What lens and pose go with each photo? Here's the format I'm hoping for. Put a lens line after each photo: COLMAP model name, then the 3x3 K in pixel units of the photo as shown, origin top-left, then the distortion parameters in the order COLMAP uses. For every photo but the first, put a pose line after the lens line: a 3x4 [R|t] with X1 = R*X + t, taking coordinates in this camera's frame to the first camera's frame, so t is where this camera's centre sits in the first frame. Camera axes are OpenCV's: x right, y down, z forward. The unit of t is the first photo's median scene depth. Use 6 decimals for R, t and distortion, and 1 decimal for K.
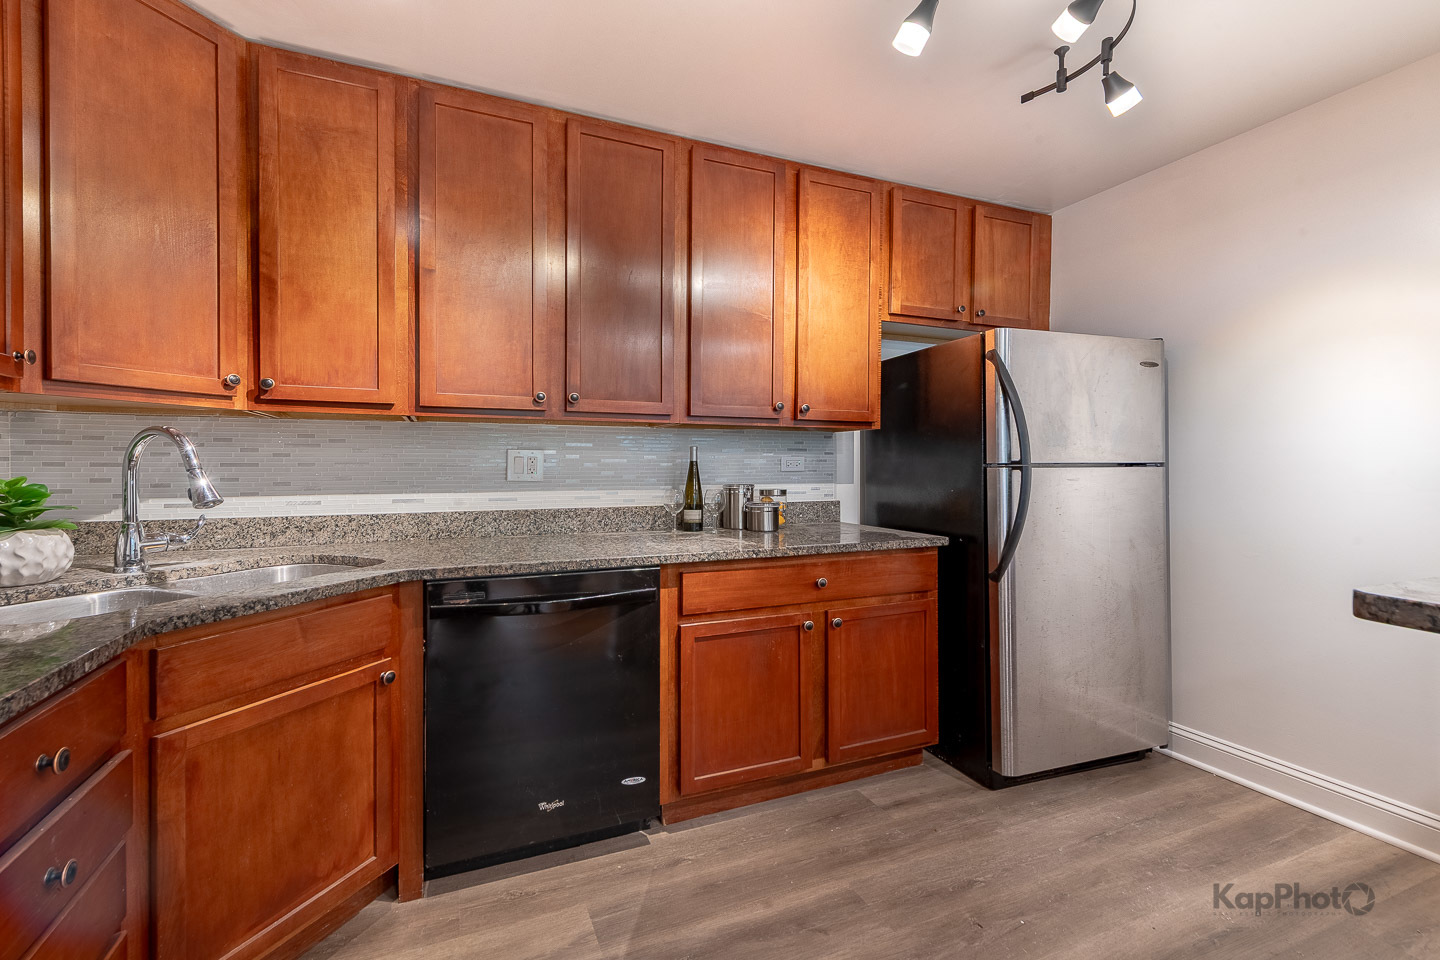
lens RADIAL K [[573.3, 0, 780.8], [0, 573.3, 474.8], [0, 0, 1]] dist [0.006226, -0.002005]
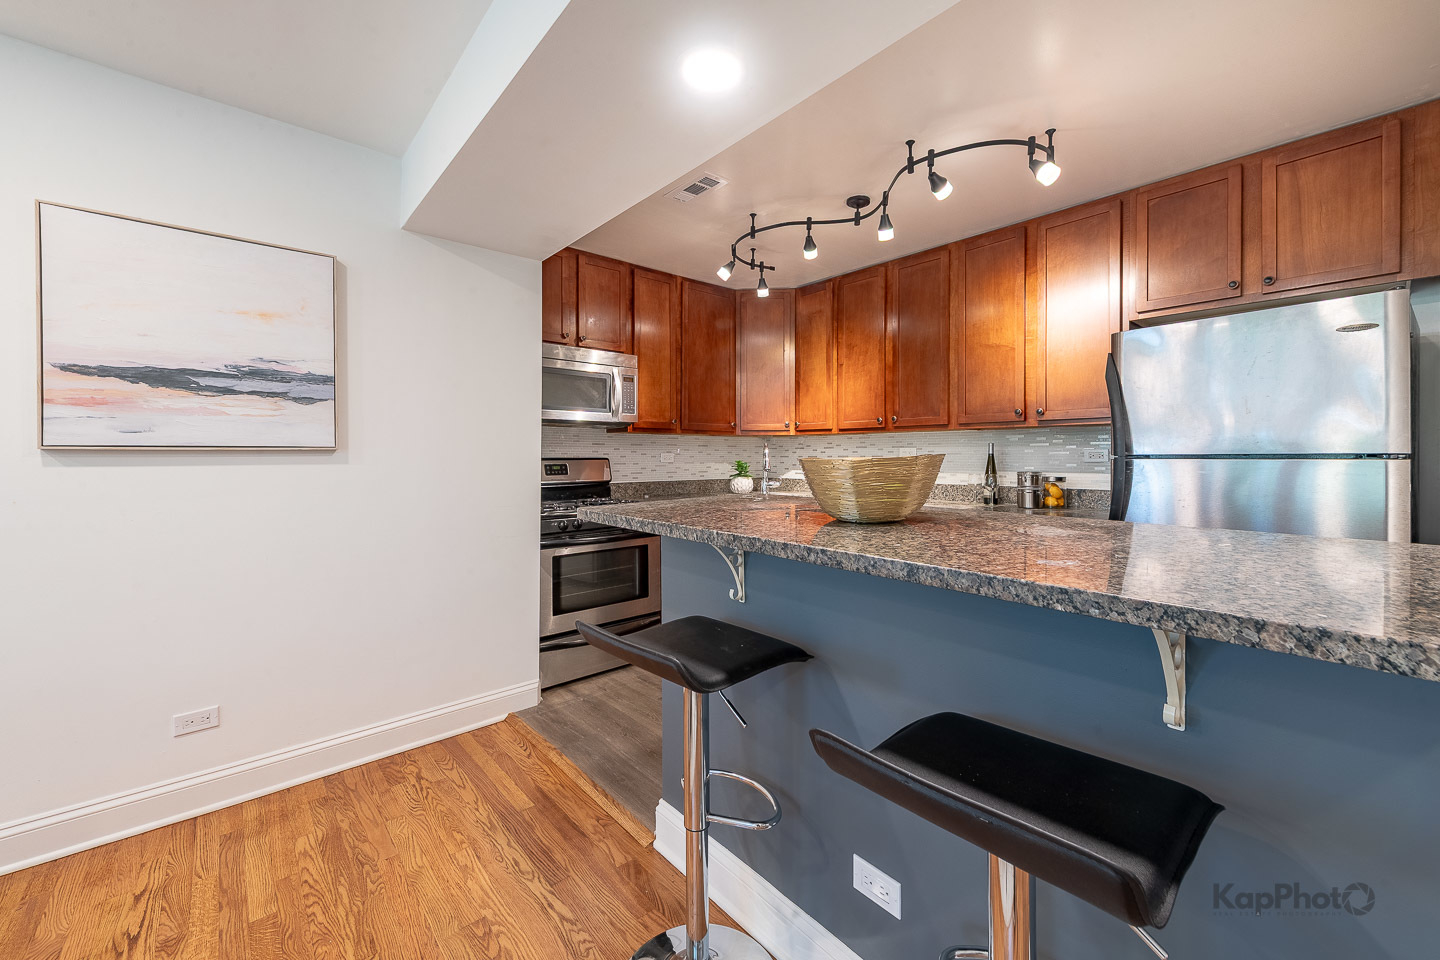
lens RADIAL K [[573.3, 0, 668.6], [0, 573.3, 456.6], [0, 0, 1]] dist [0.006226, -0.002005]
pose [[0.201518, 0.001181, -0.979484, 1.247884], [-0.017864, 0.999837, -0.002469, 0.001378], [0.979322, 0.017995, 0.201506, -0.059617]]
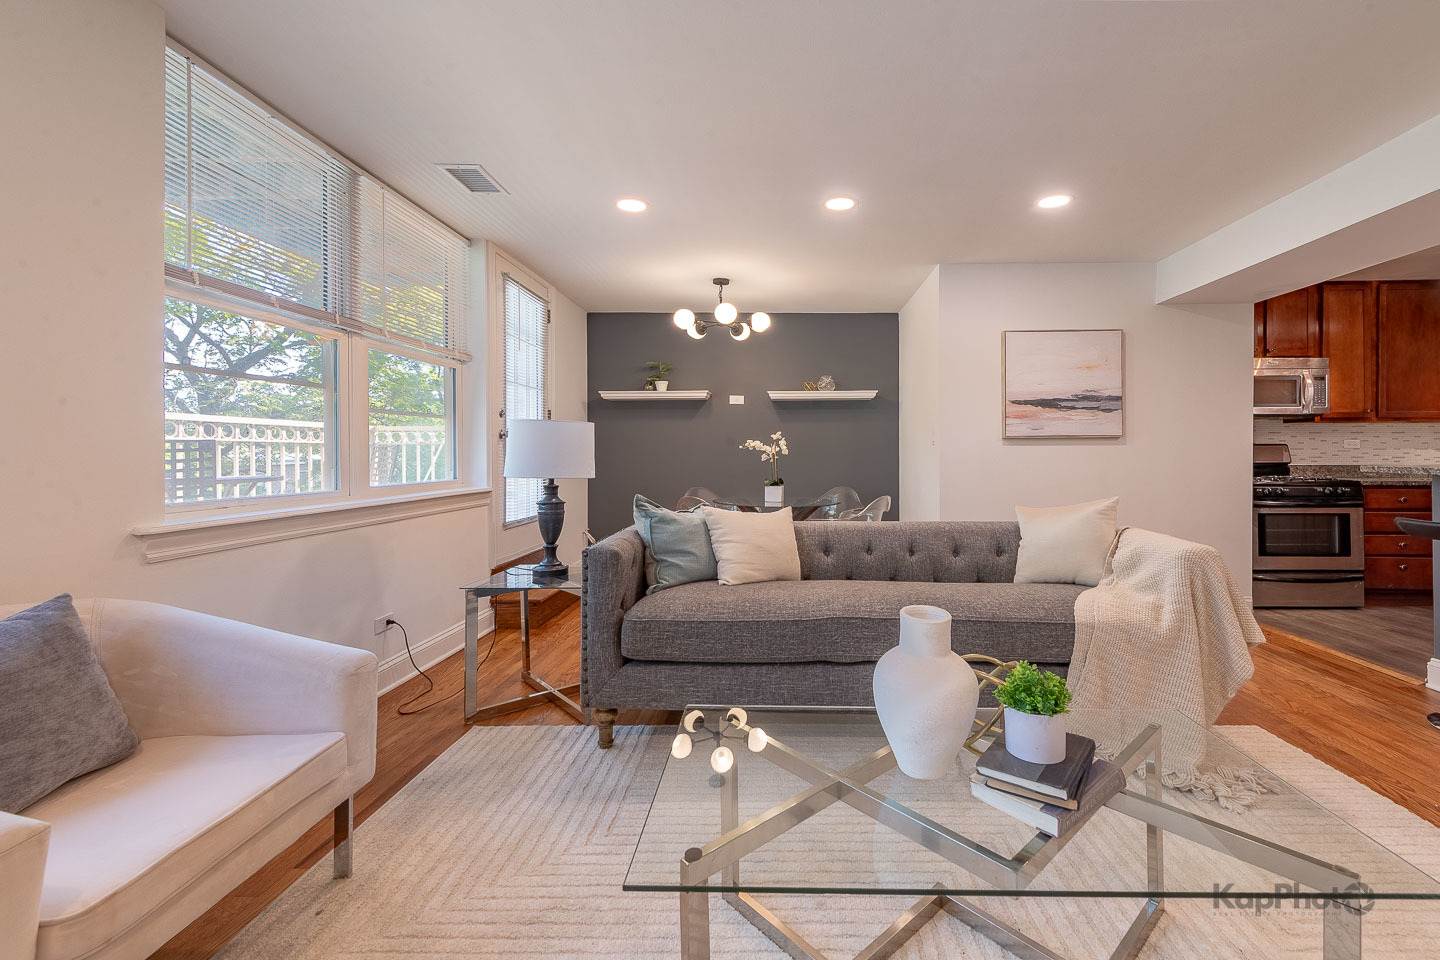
lens RADIAL K [[551.0, 0, 762.8], [0, 551.0, 449.7], [0, 0, 1]] dist [0.015099, -0.000542]
pose [[-0.482825, -0.009457, -0.875666, 2.215531], [-0.015652, 0.999875, -0.002169, 0.058429], [0.875577, 0.012659, -0.482913, -0.583207]]
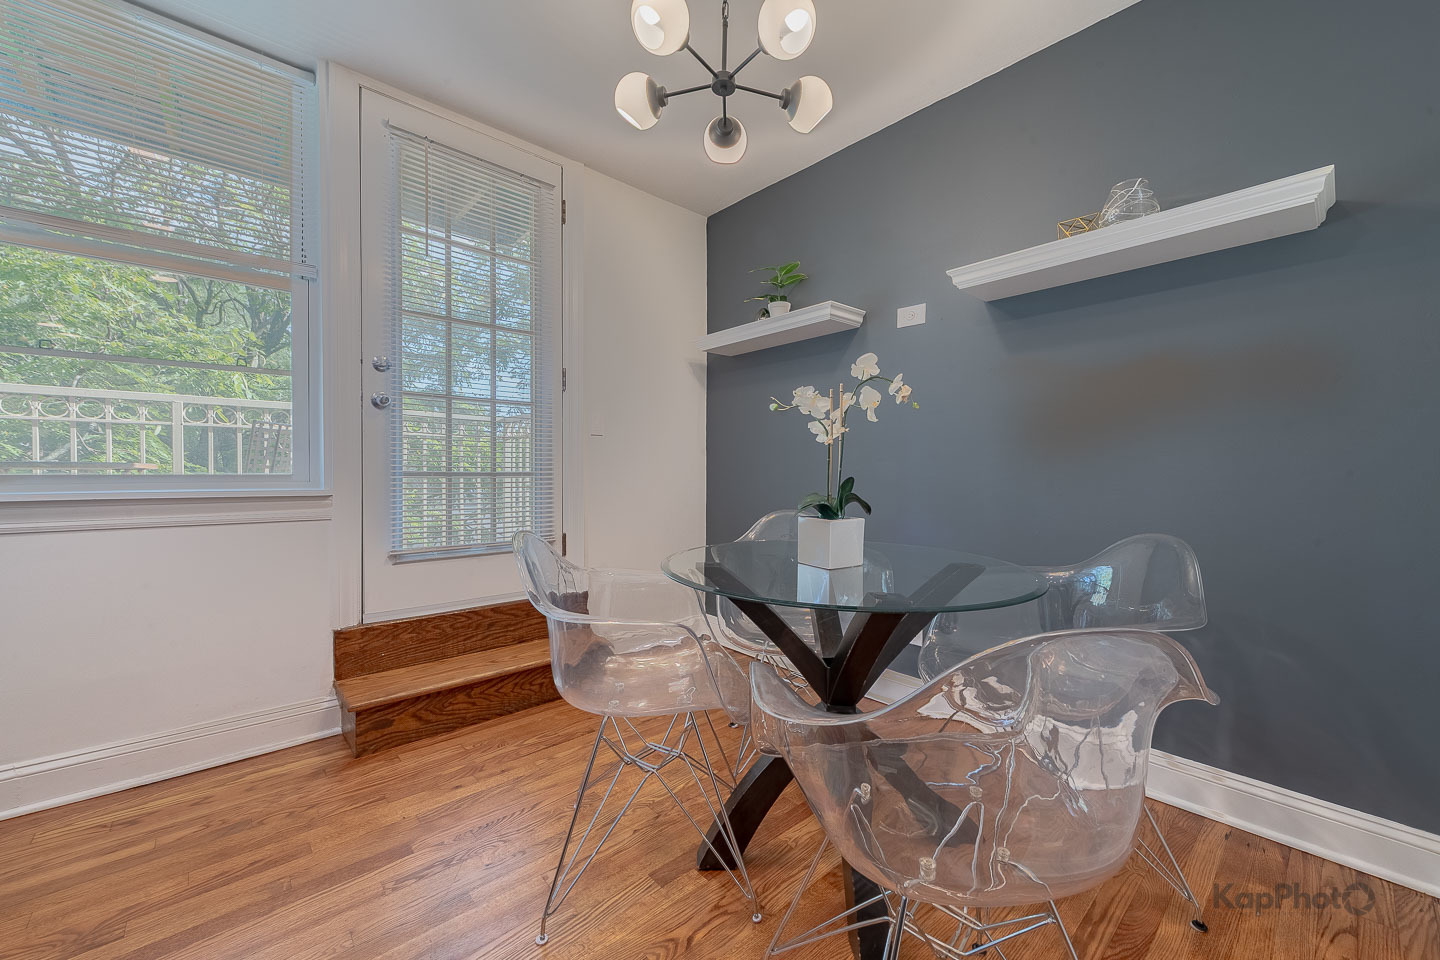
lens RADIAL K [[573.3, 0, 731.5], [0, 573.3, 470.5], [0, 0, 1]] dist [0.006226, -0.002005]
pose [[-0.970723, -0.003801, -0.240172, 0.703836], [-0.009846, 0.999664, 0.023977, 0.114654], [0.240001, 0.025640, -0.970434, -0.867985]]
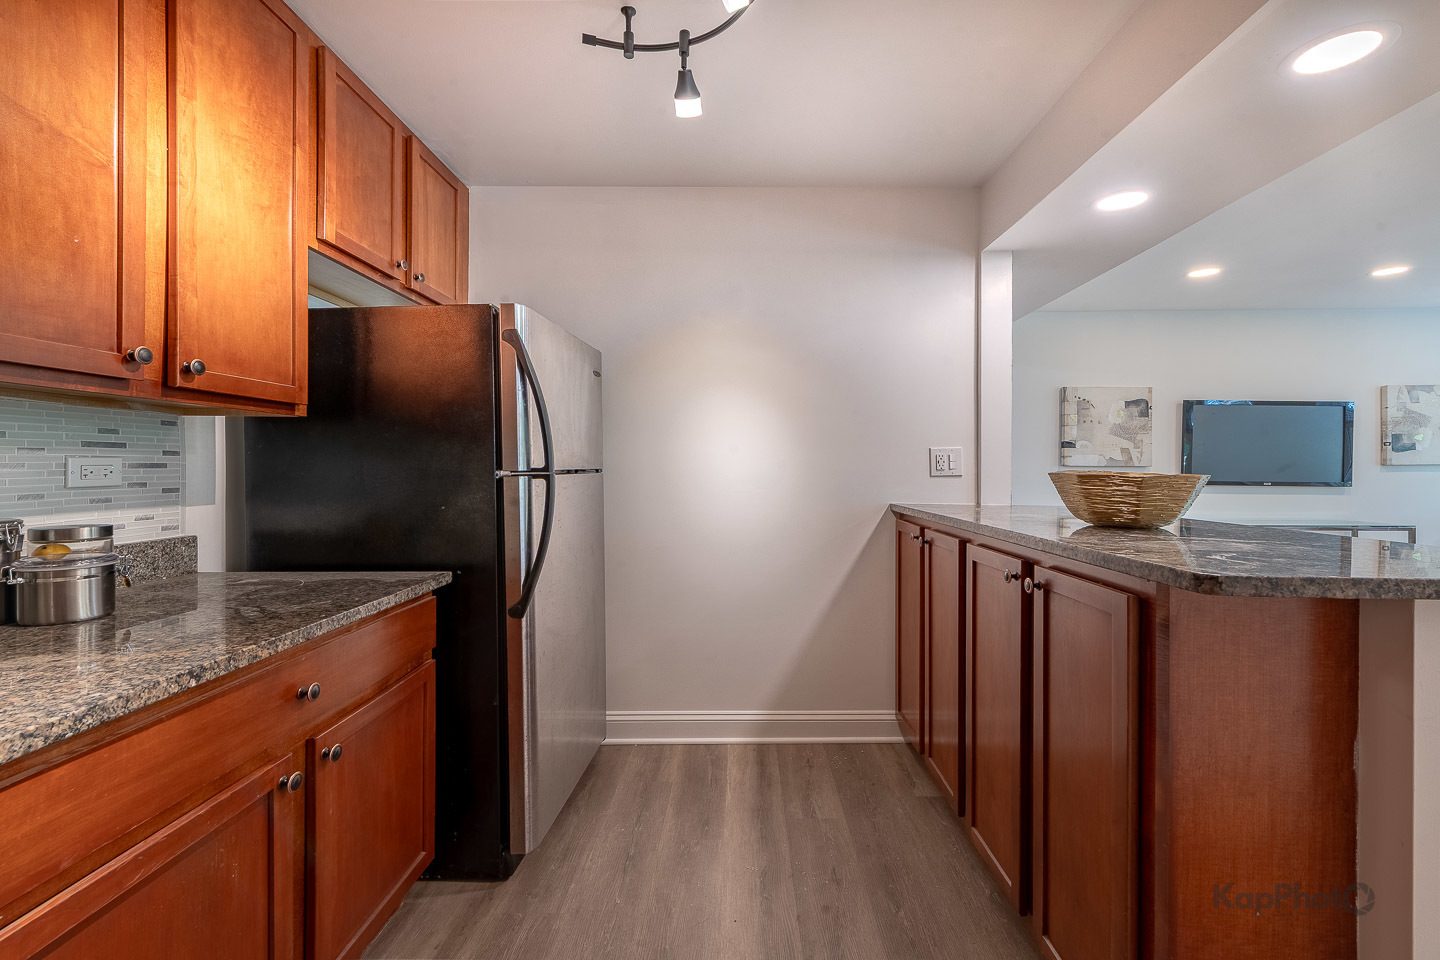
lens RADIAL K [[573.3, 0, 702.2], [0, 573.3, 471.7], [0, 0, 1]] dist [0.006226, -0.002005]
pose [[0.502162, -0.007343, 0.864742, -0.195182], [0.016852, 0.999857, -0.001295, -0.013246], [-0.864609, 0.015223, 0.502214, 0.378891]]
